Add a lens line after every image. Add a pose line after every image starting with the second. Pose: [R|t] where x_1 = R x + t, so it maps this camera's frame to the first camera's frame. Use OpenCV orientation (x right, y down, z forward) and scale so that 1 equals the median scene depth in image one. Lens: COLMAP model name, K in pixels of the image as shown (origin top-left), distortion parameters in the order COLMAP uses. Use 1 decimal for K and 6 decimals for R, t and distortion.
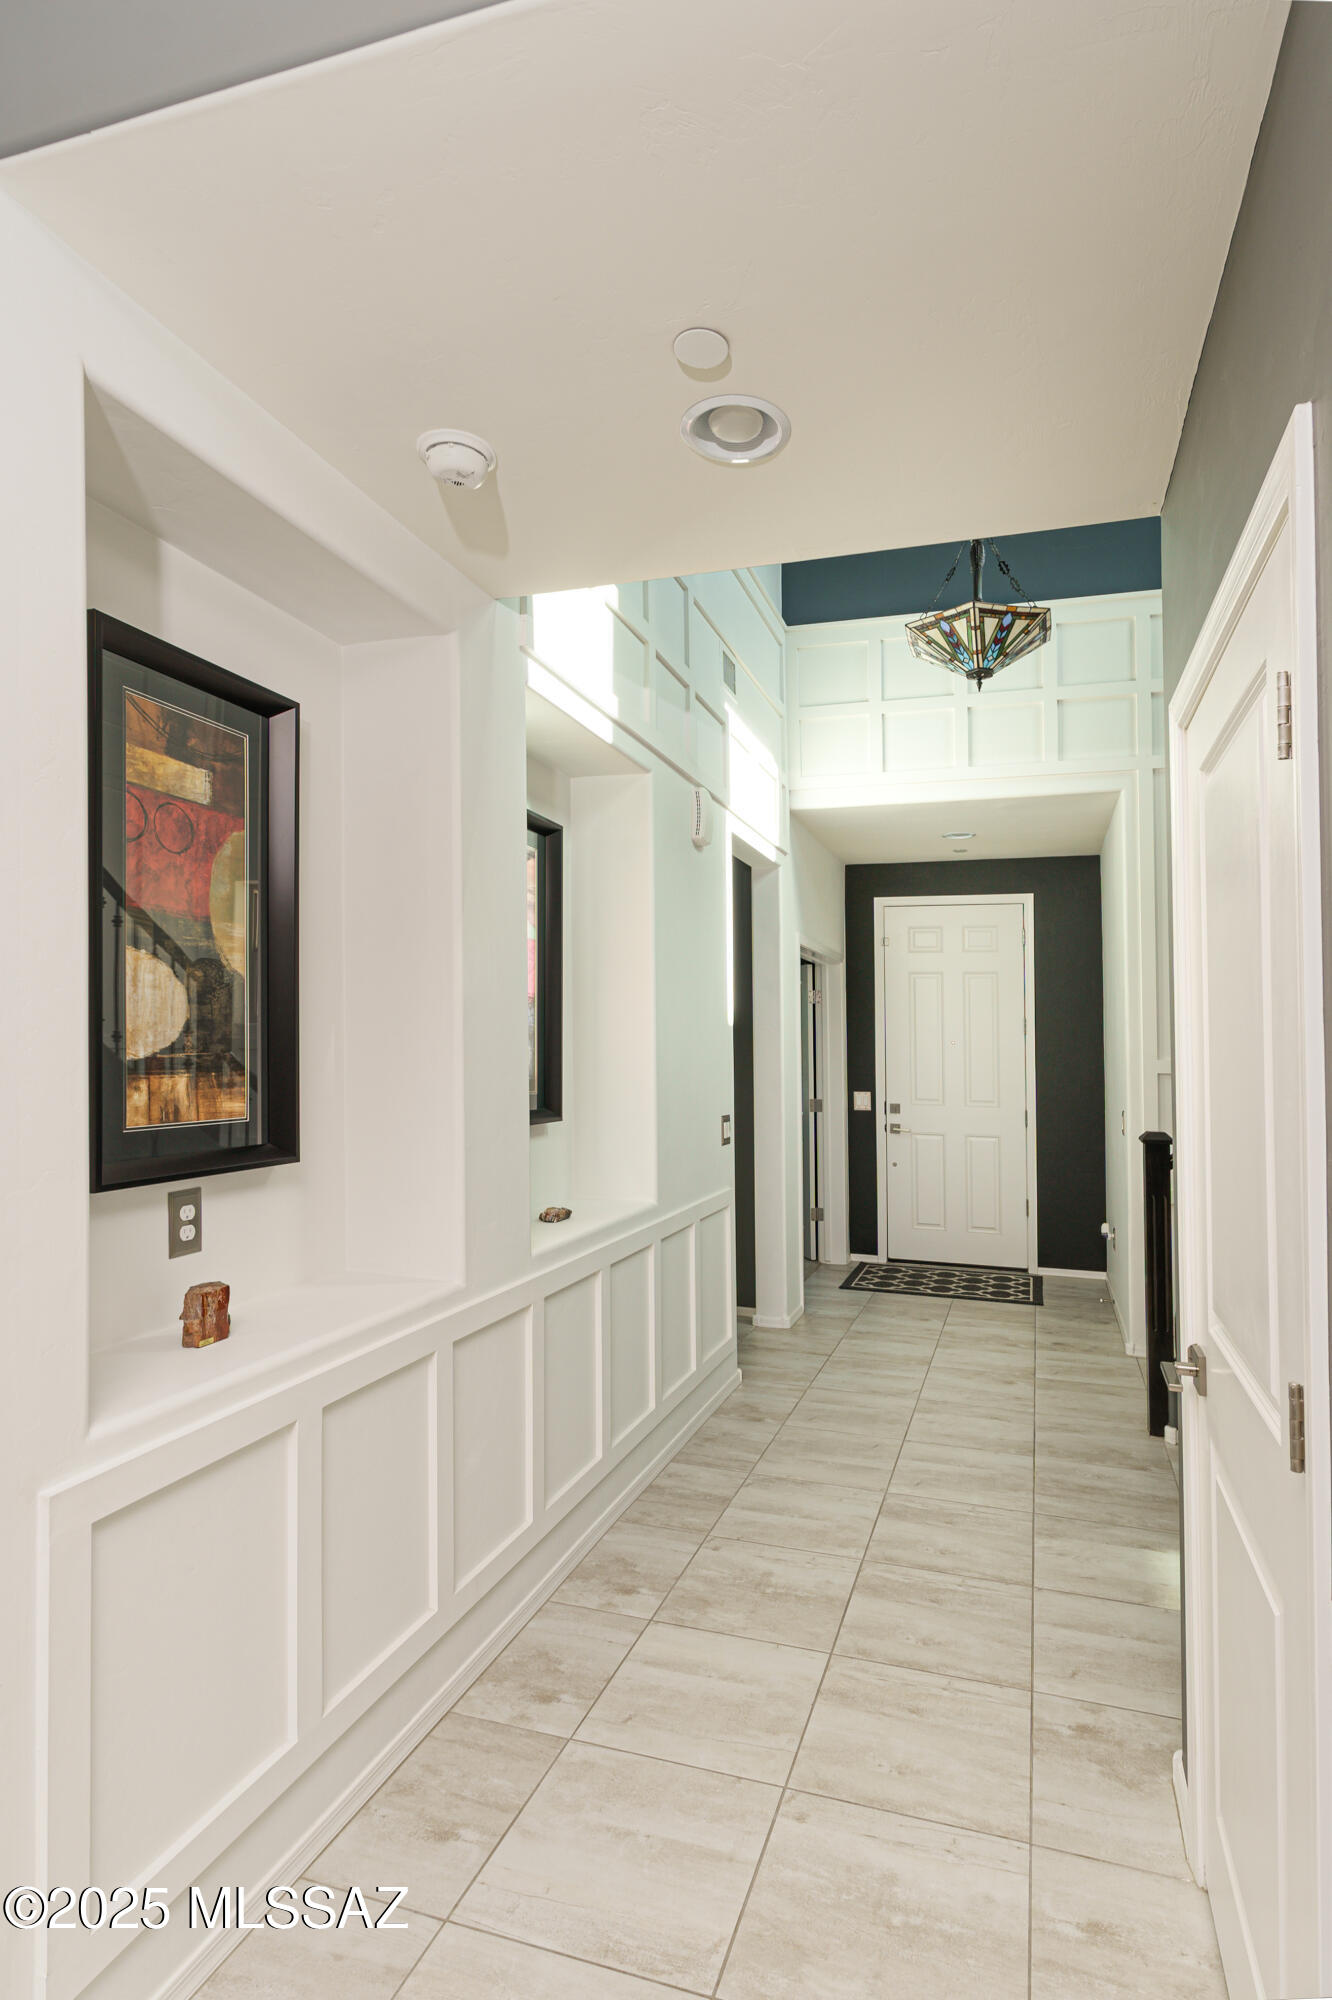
lens RADIAL K [[1096.2, 0, 676.0], [0, 1096.2, 995.5], [0, 0, 1]] dist [-0.004437, -0.000255]
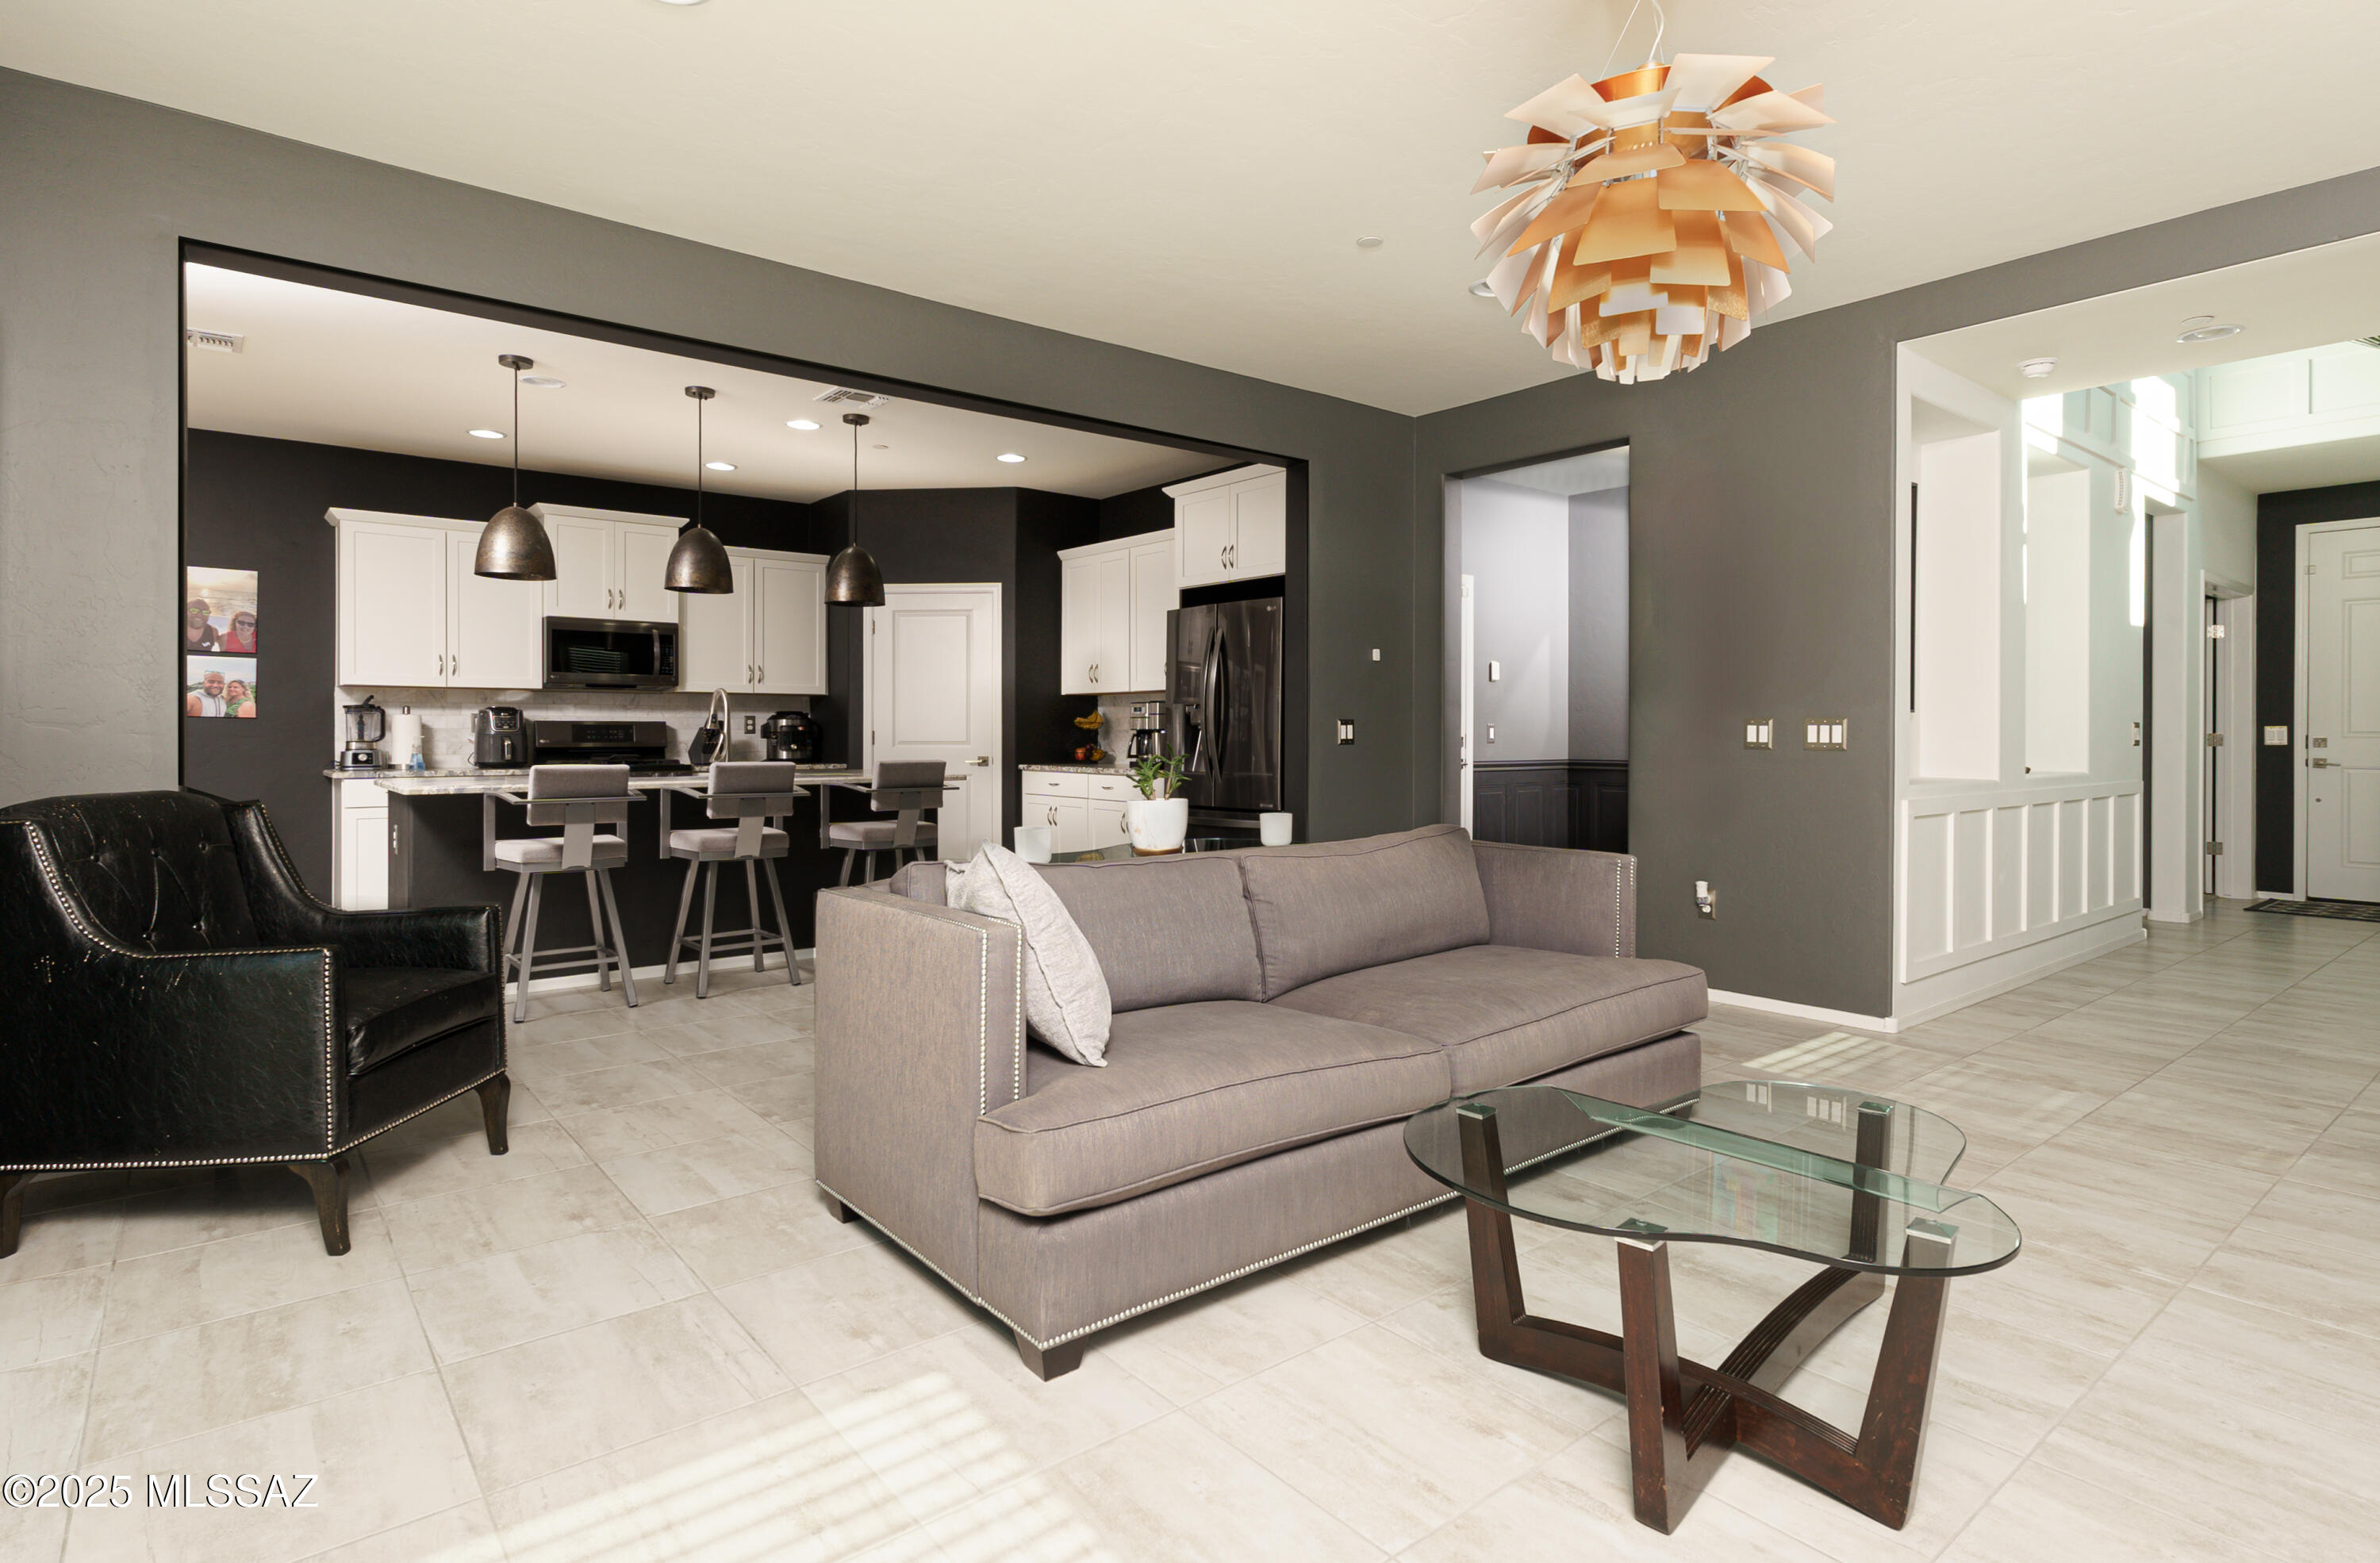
lens RADIAL K [[1198.3, 0, 1197.9], [0, 1198.3, 796.4], [0, 0, 1]] dist [-0.003857, -0.000037]
pose [[0.845878, 0.001620, -0.533373, -0.081903], [0.047237, 0.995839, 0.077937, 0.022084], [0.531280, -0.091120, 0.842282, -0.451317]]
